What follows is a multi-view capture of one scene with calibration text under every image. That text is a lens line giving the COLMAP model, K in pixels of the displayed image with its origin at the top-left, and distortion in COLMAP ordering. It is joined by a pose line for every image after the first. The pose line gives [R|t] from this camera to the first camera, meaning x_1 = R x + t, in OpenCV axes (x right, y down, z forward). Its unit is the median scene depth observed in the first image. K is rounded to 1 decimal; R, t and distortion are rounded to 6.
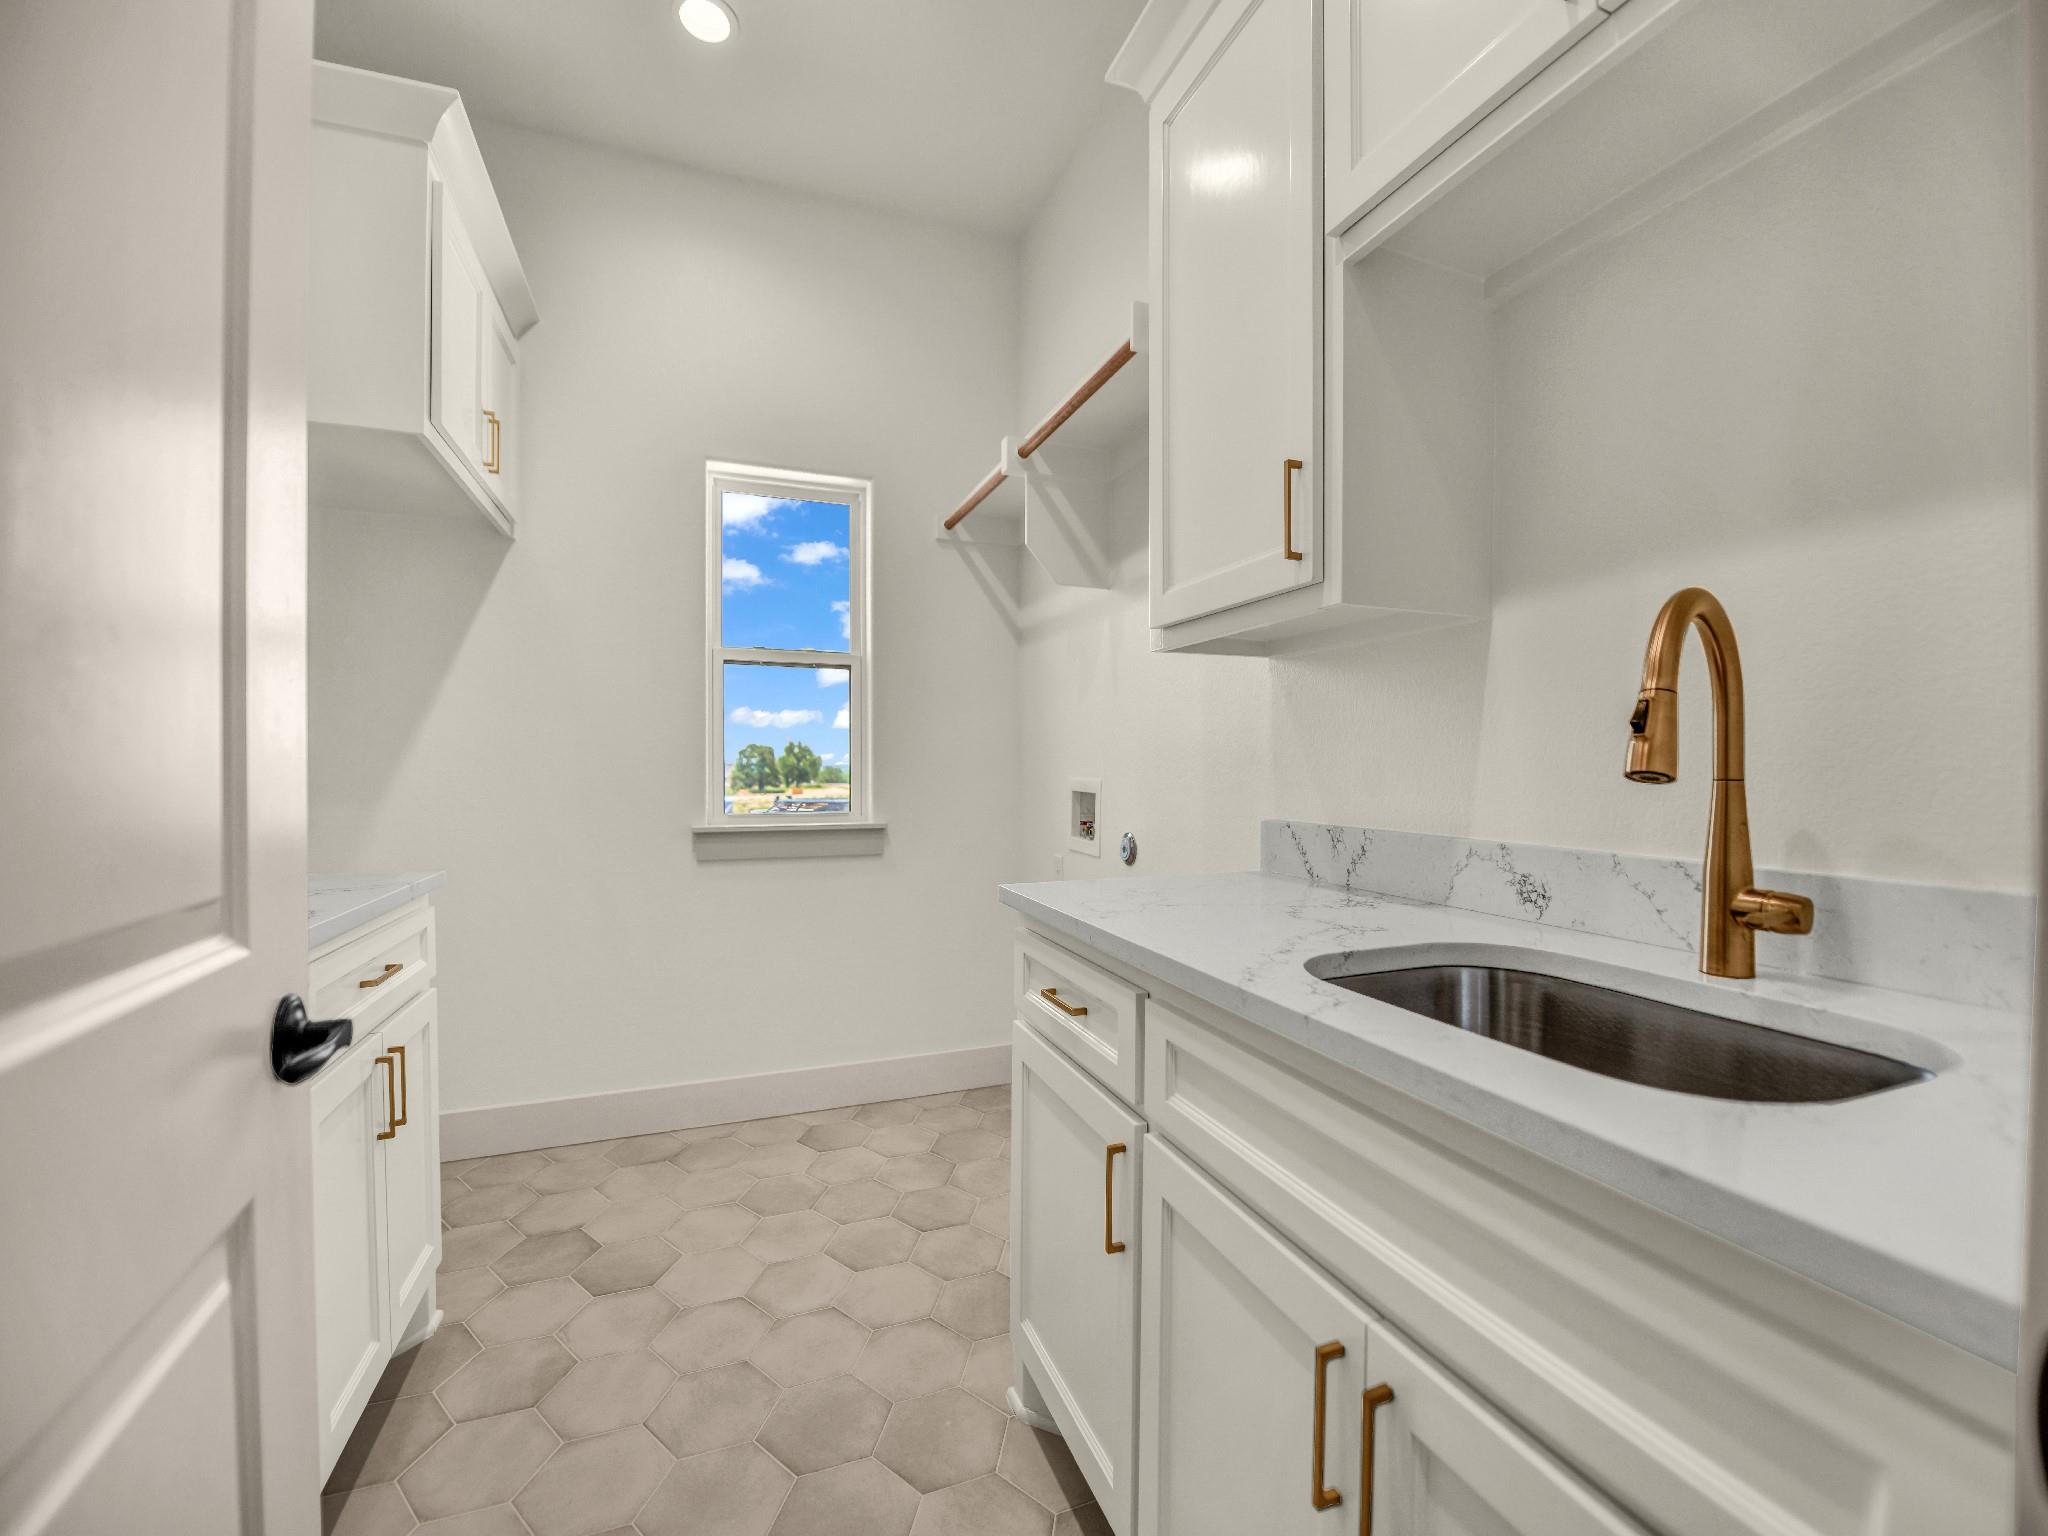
lens RADIAL K [[824.4, 0, 1035.5], [0, 824.4, 758.8], [0, 0, 1]] dist [-0.001780, -0.004967]
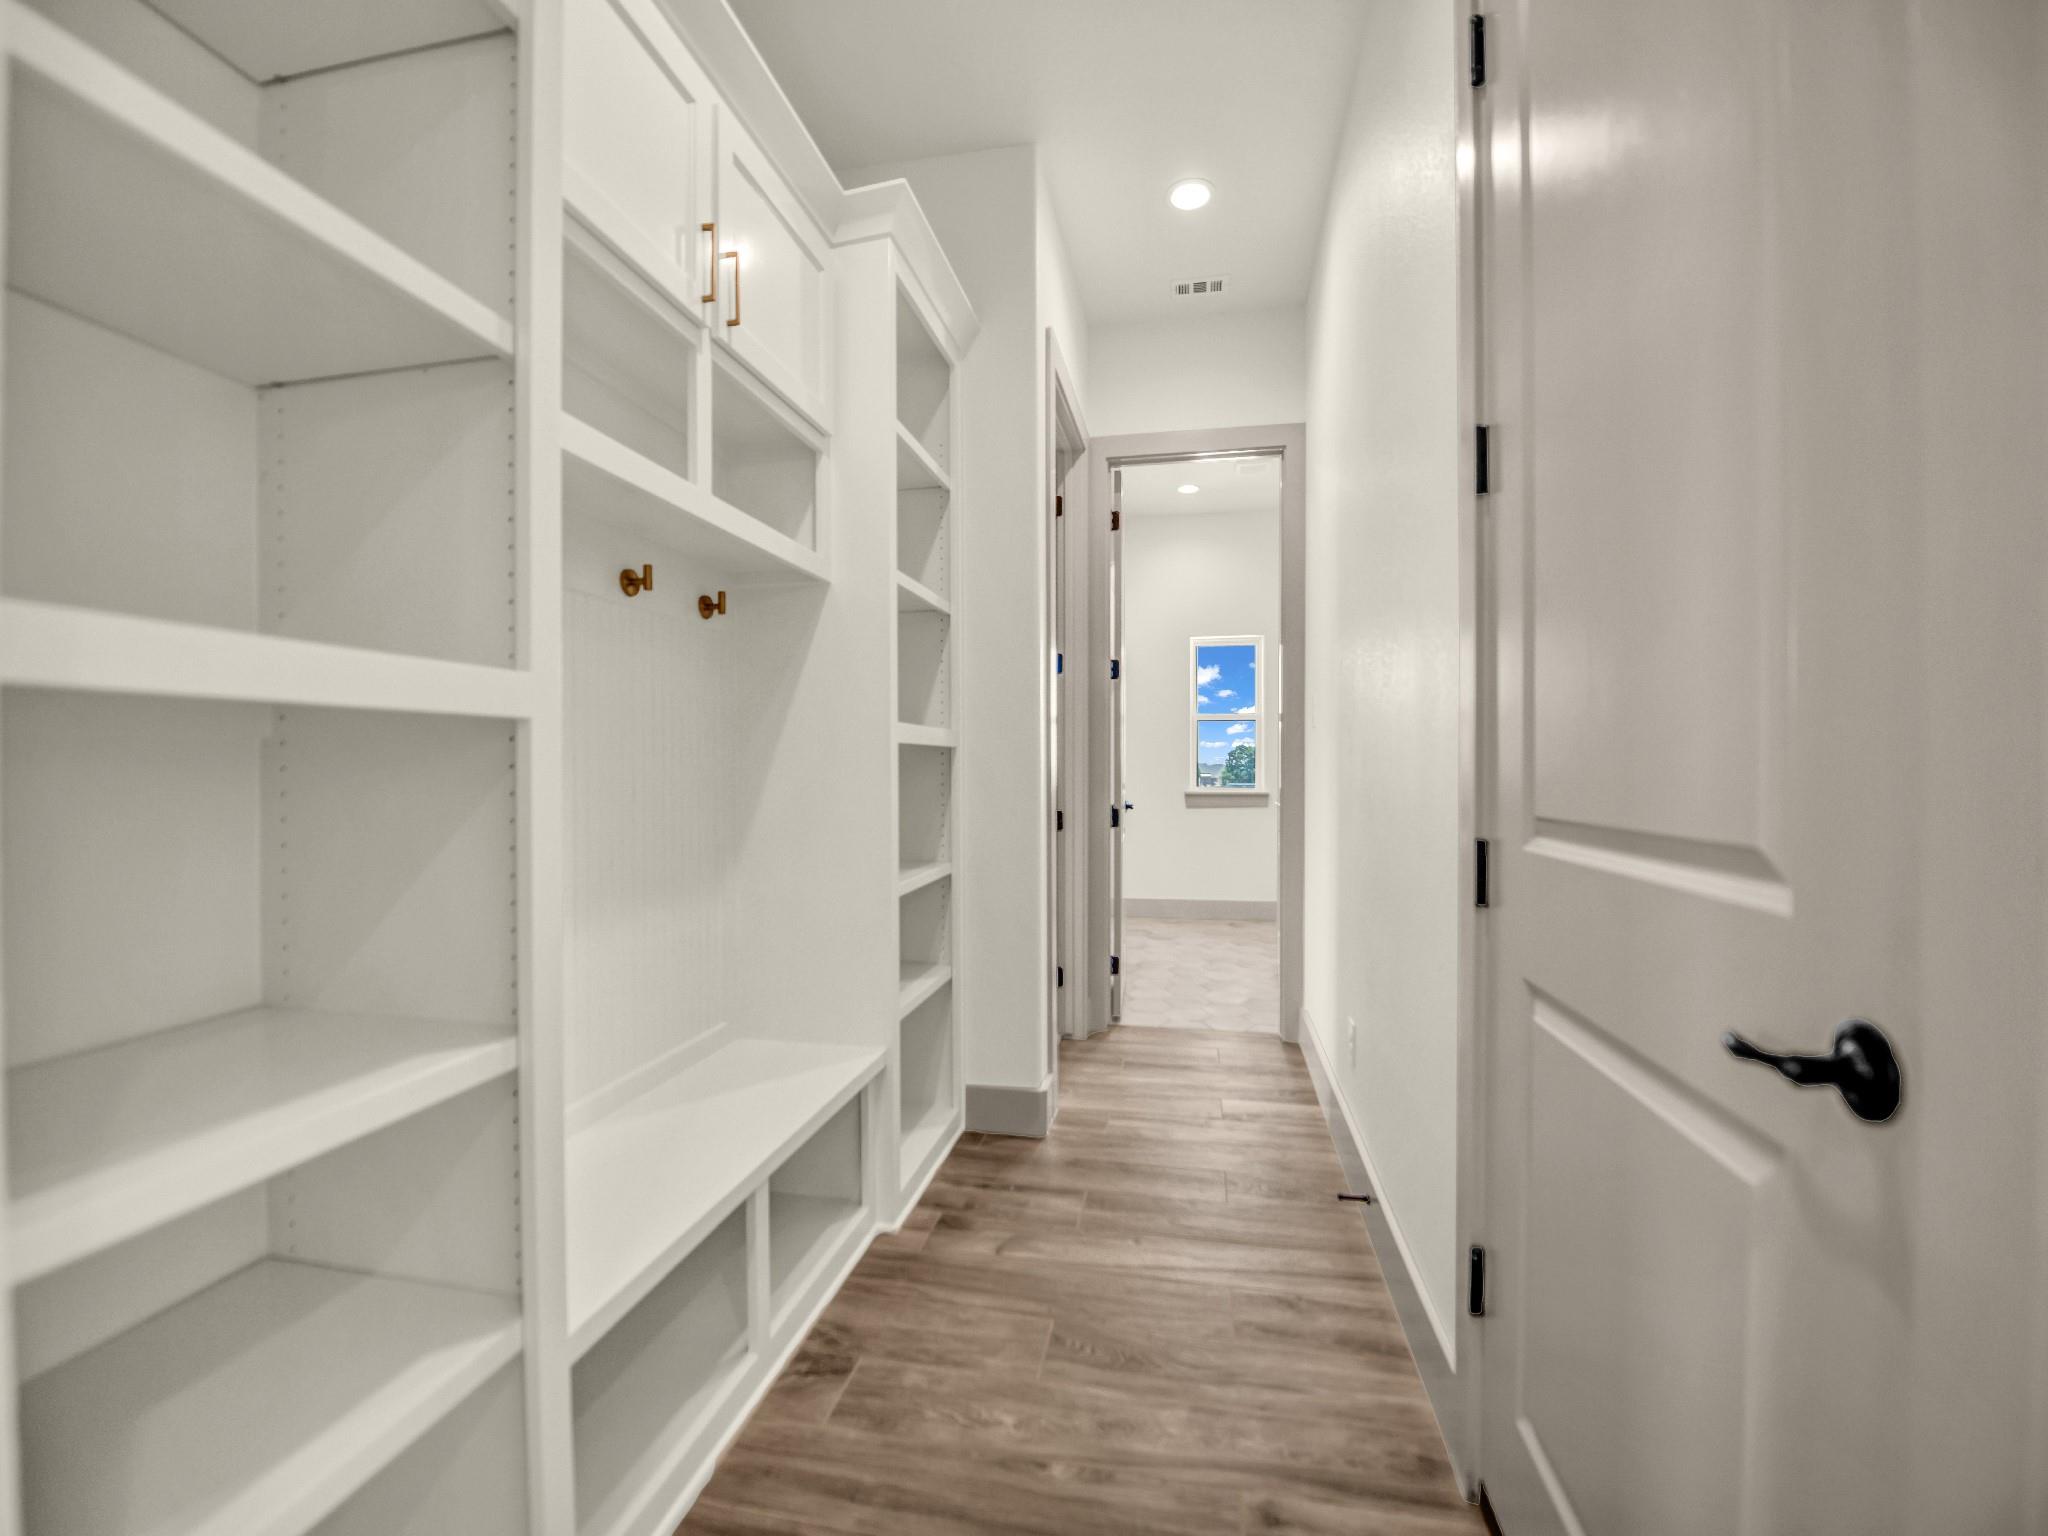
lens RADIAL K [[824.4, 0, 1035.5], [0, 824.4, 758.8], [0, 0, 1]] dist [-0.001780, -0.004967]
pose [[0.846571, 0.005745, -0.532246, 0.469227], [-0.015113, 0.999798, -0.013247, 0.031016], [0.532062, 0.019259, 0.846486, -1.206848]]
